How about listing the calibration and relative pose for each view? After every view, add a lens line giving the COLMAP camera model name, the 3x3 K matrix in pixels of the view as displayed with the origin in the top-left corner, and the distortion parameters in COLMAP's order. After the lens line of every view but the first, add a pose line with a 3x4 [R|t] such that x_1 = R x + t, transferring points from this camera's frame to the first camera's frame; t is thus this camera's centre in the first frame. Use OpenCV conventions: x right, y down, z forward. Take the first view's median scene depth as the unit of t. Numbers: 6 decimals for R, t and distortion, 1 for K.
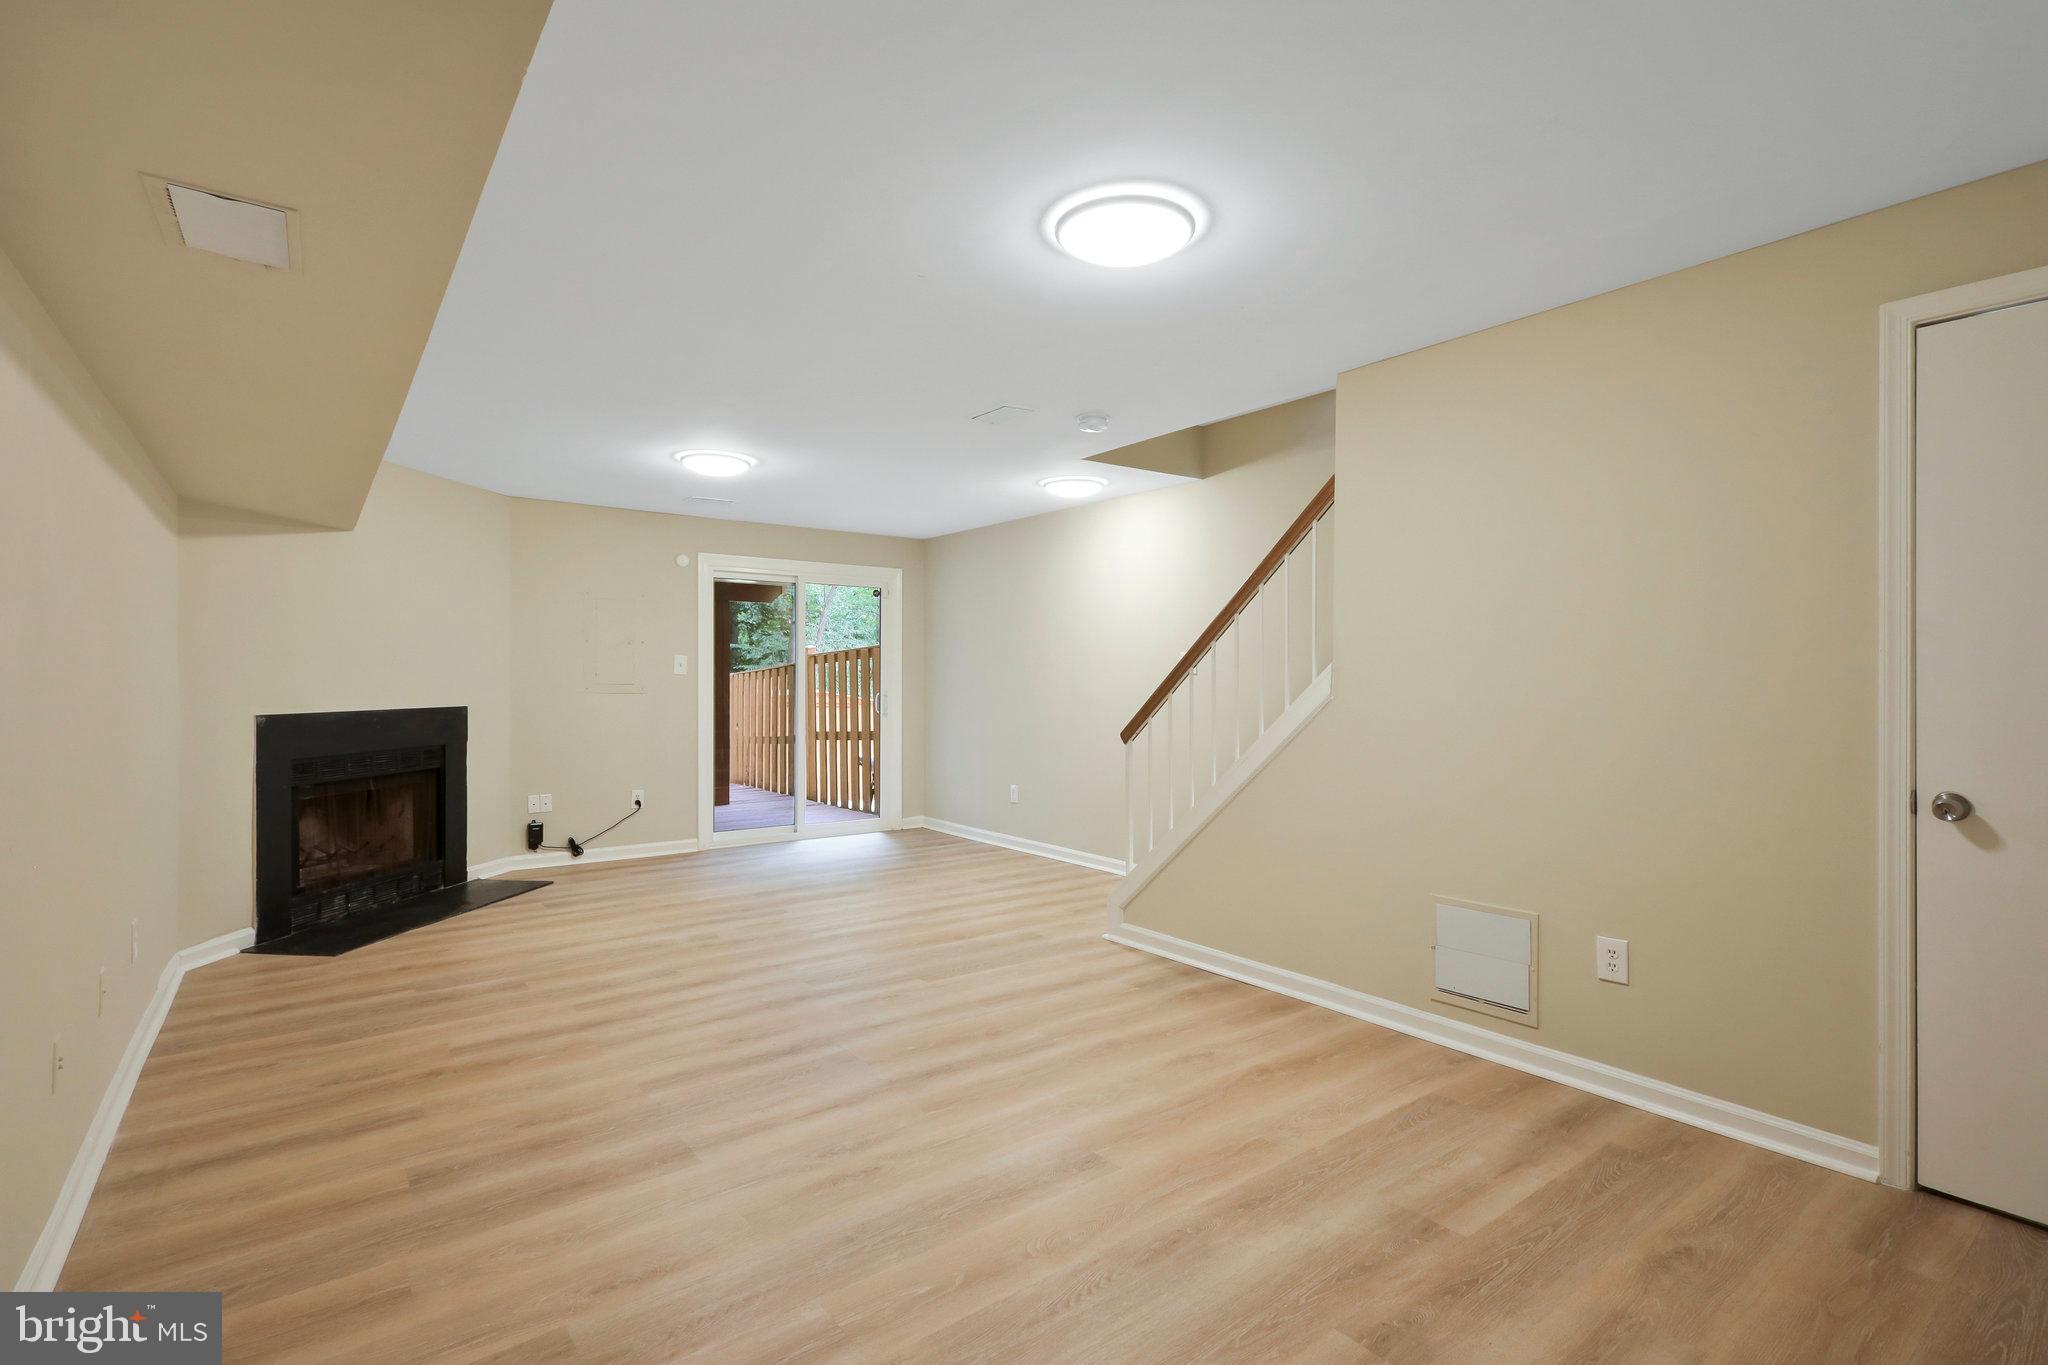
lens RADIAL K [[956.6, 0, 1014.2], [0, 956.6, 680.7], [0, 0, 1]] dist [0.004404, 0.001076]
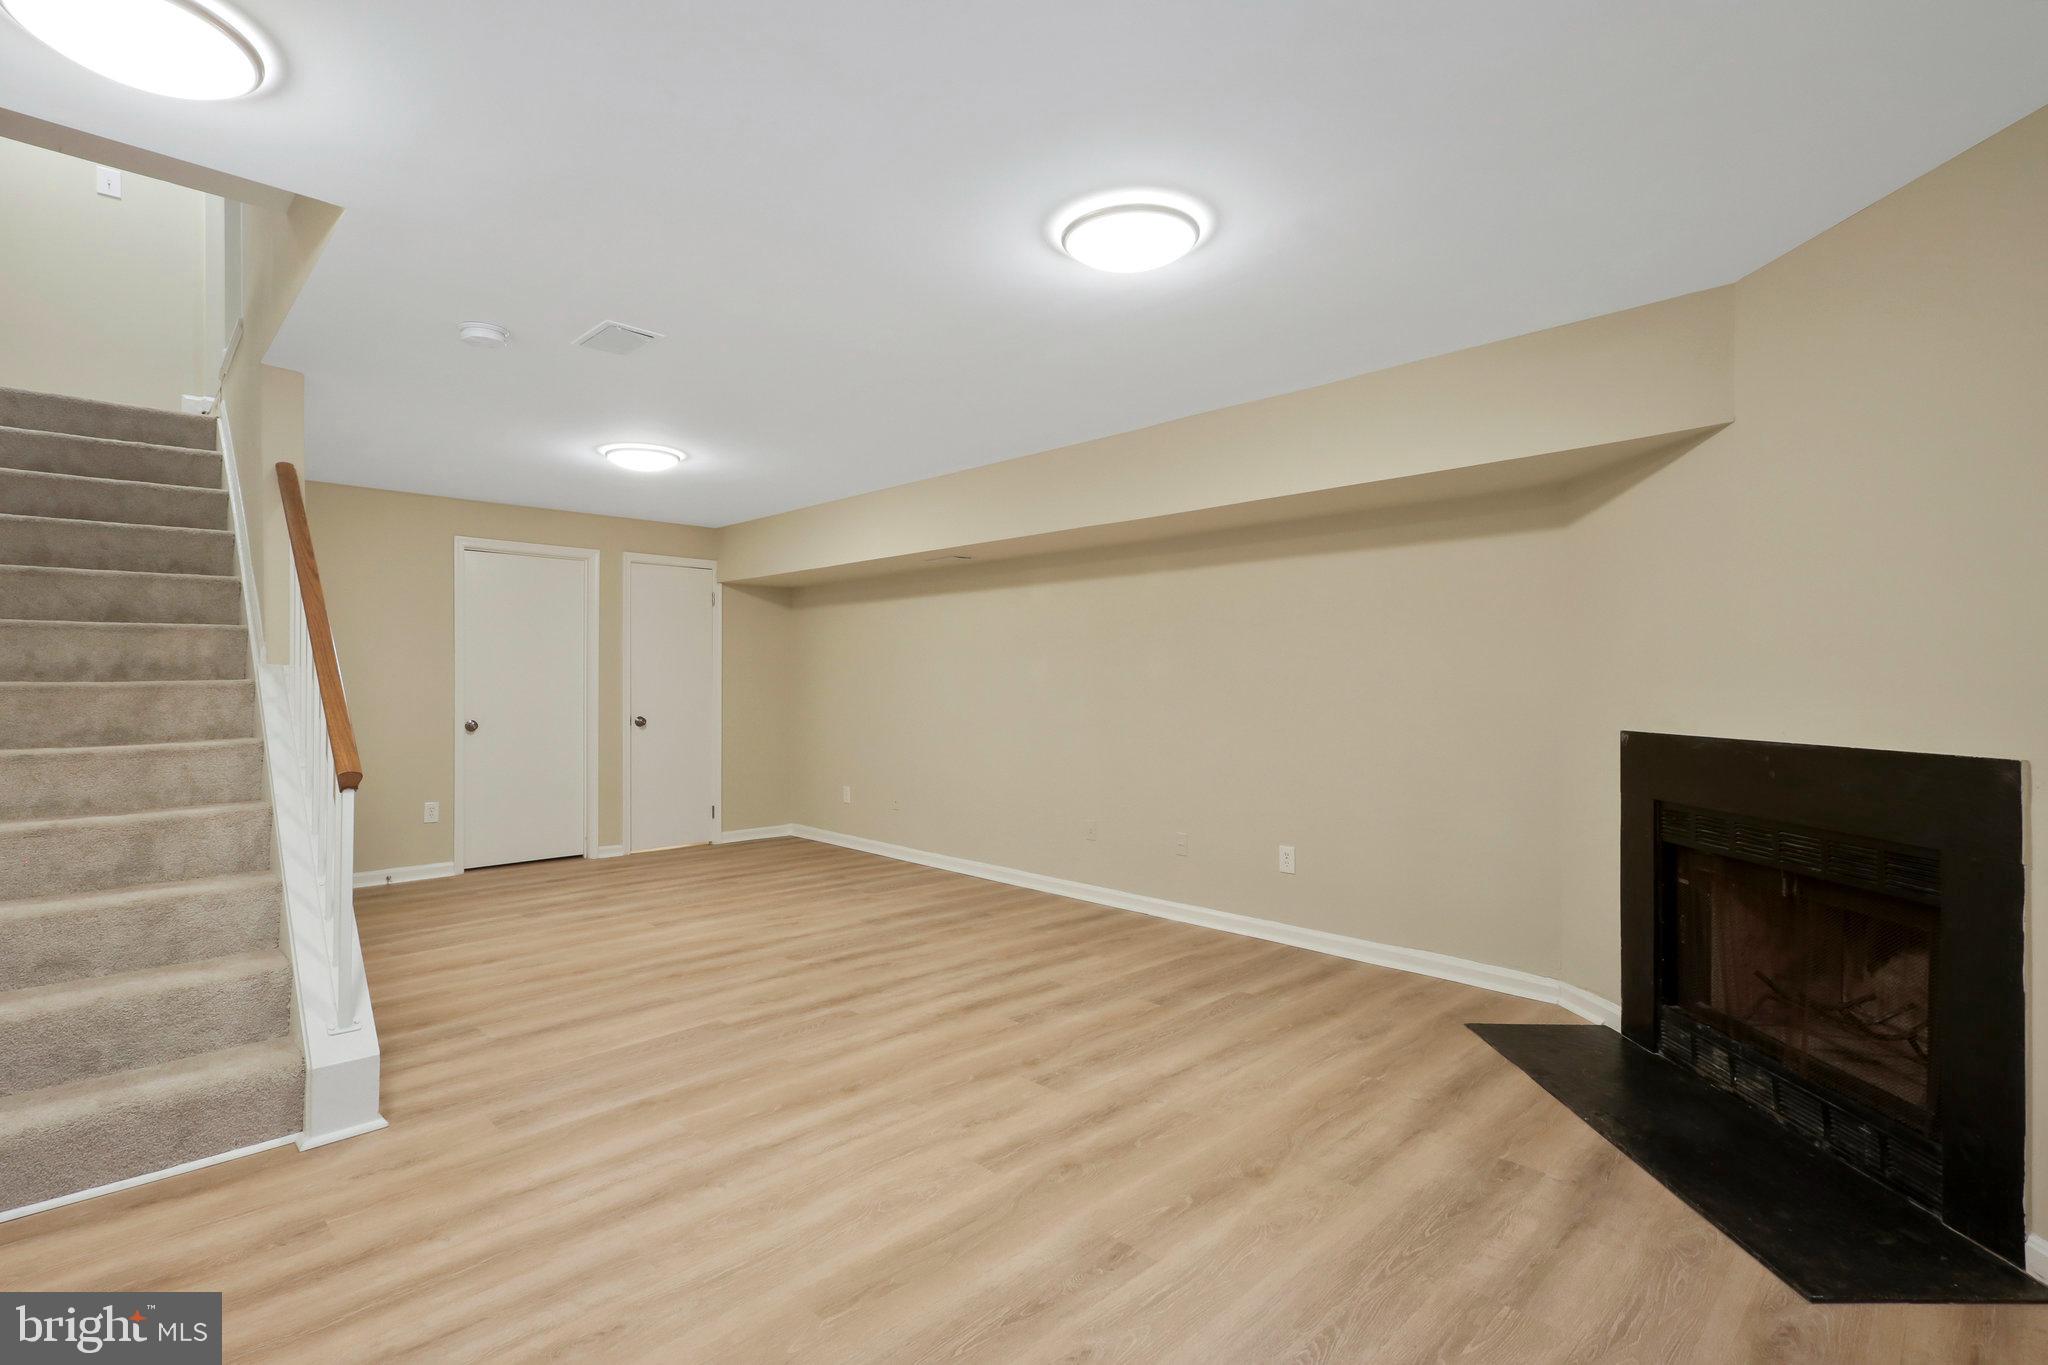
lens RADIAL K [[956.6, 0, 1014.2], [0, 956.6, 680.7], [0, 0, 1]] dist [0.004404, 0.001076]
pose [[-0.992148, -0.001450, -0.125060, -0.282243], [-0.001308, 0.999998, -0.001224, -0.002316], [0.125062, -0.001051, -0.992148, 2.154786]]
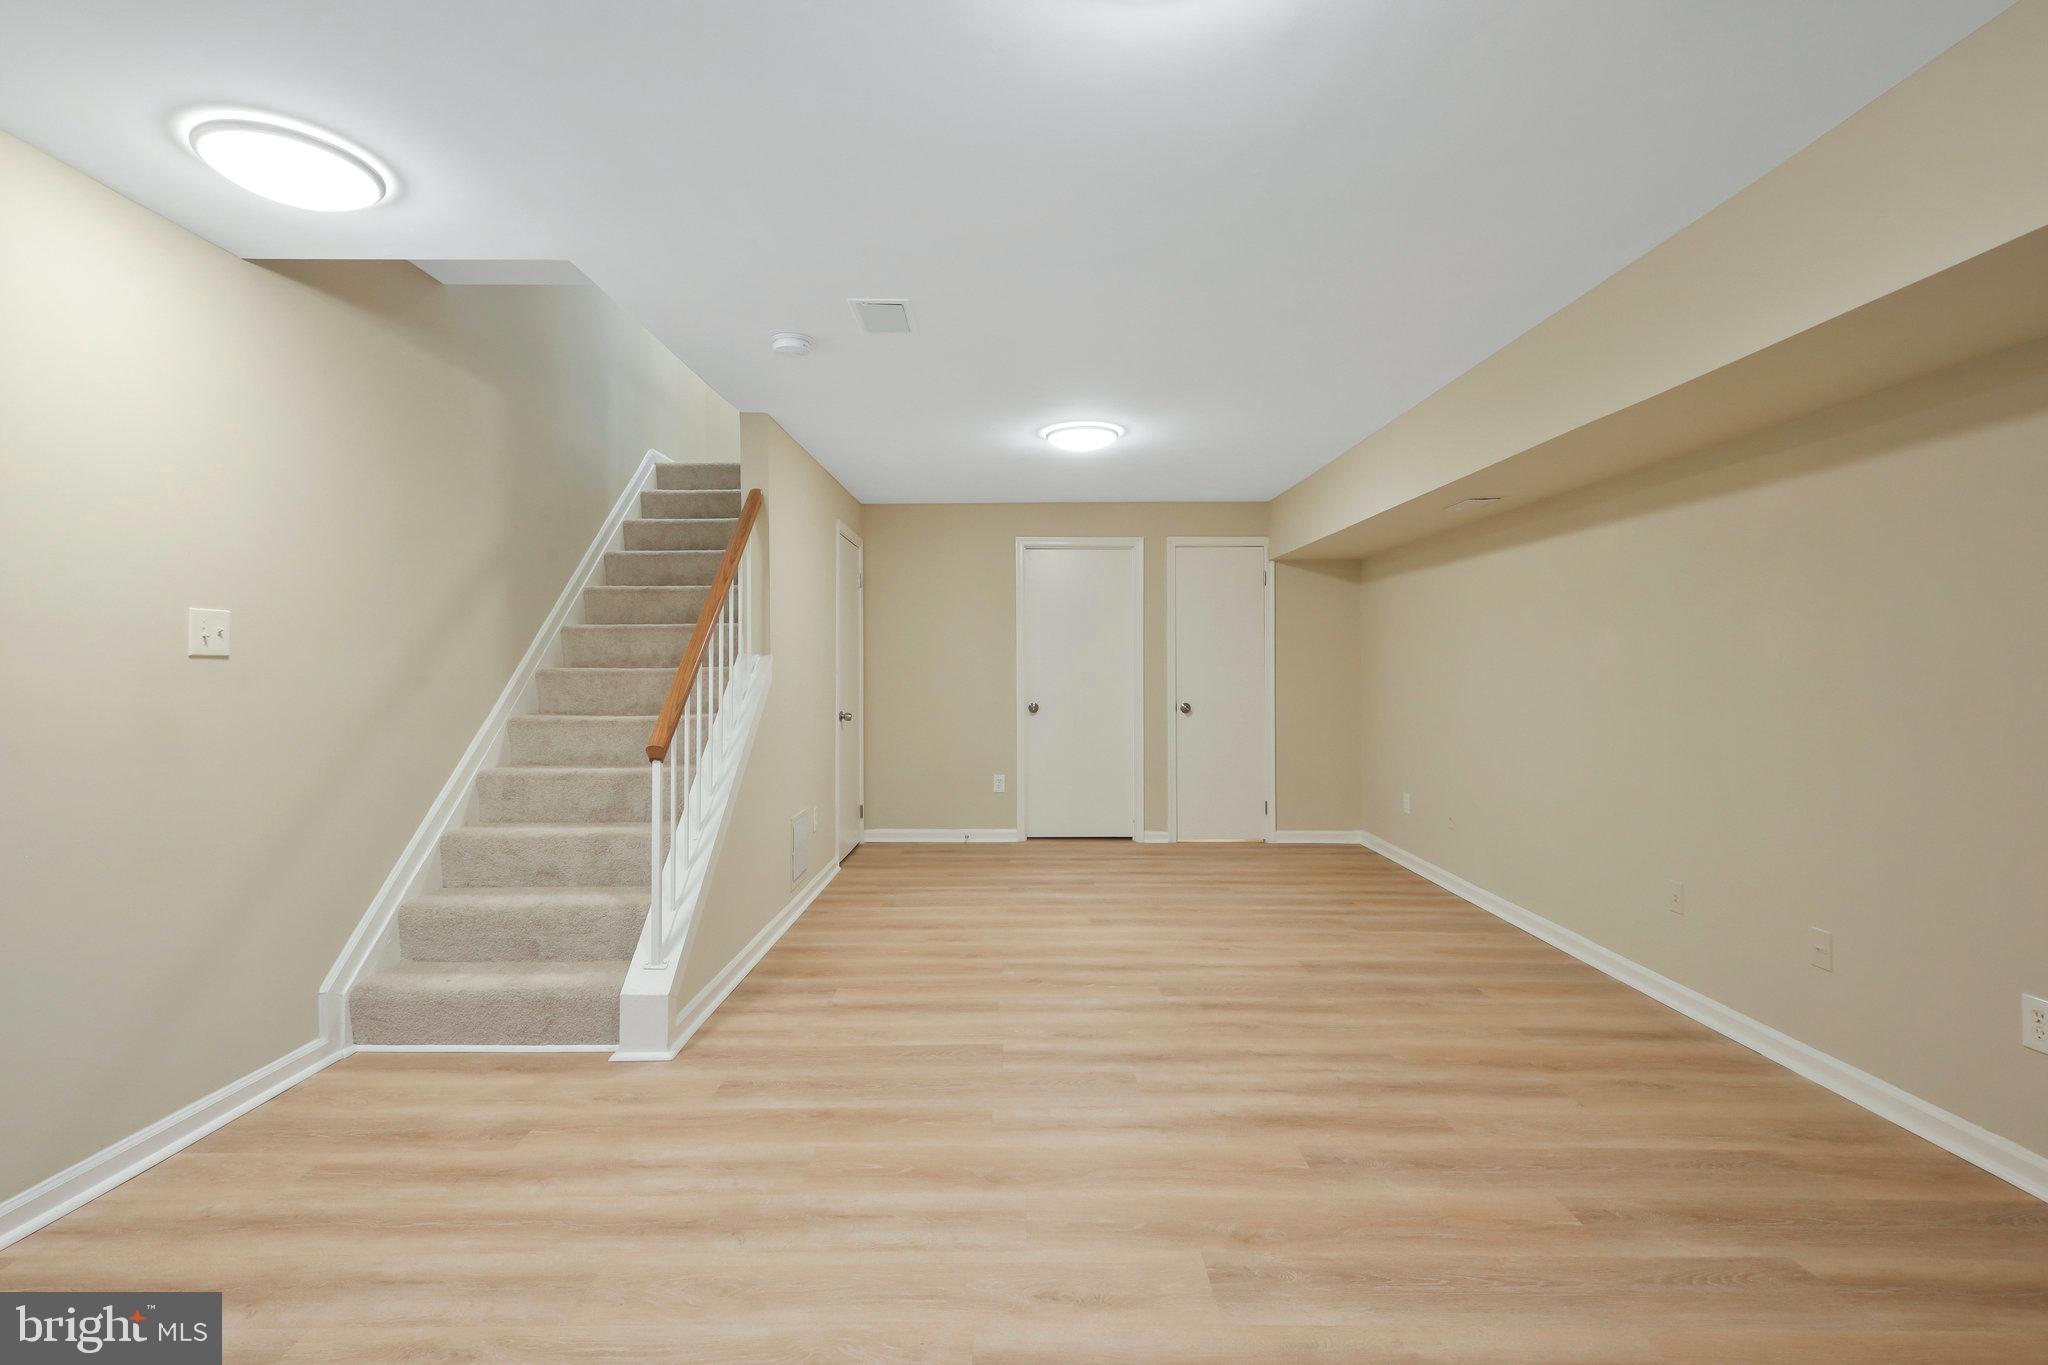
lens RADIAL K [[948.9, 0, 1018.6], [0, 948.9, 661.3], [0, 0, 1]] dist [0.000326, 0.000763]
pose [[-0.799518, 0.005222, 0.600619, -0.652798], [0.001353, 0.999975, -0.006893, -0.001241], [-0.600641, -0.004698, -0.799505, 1.827925]]
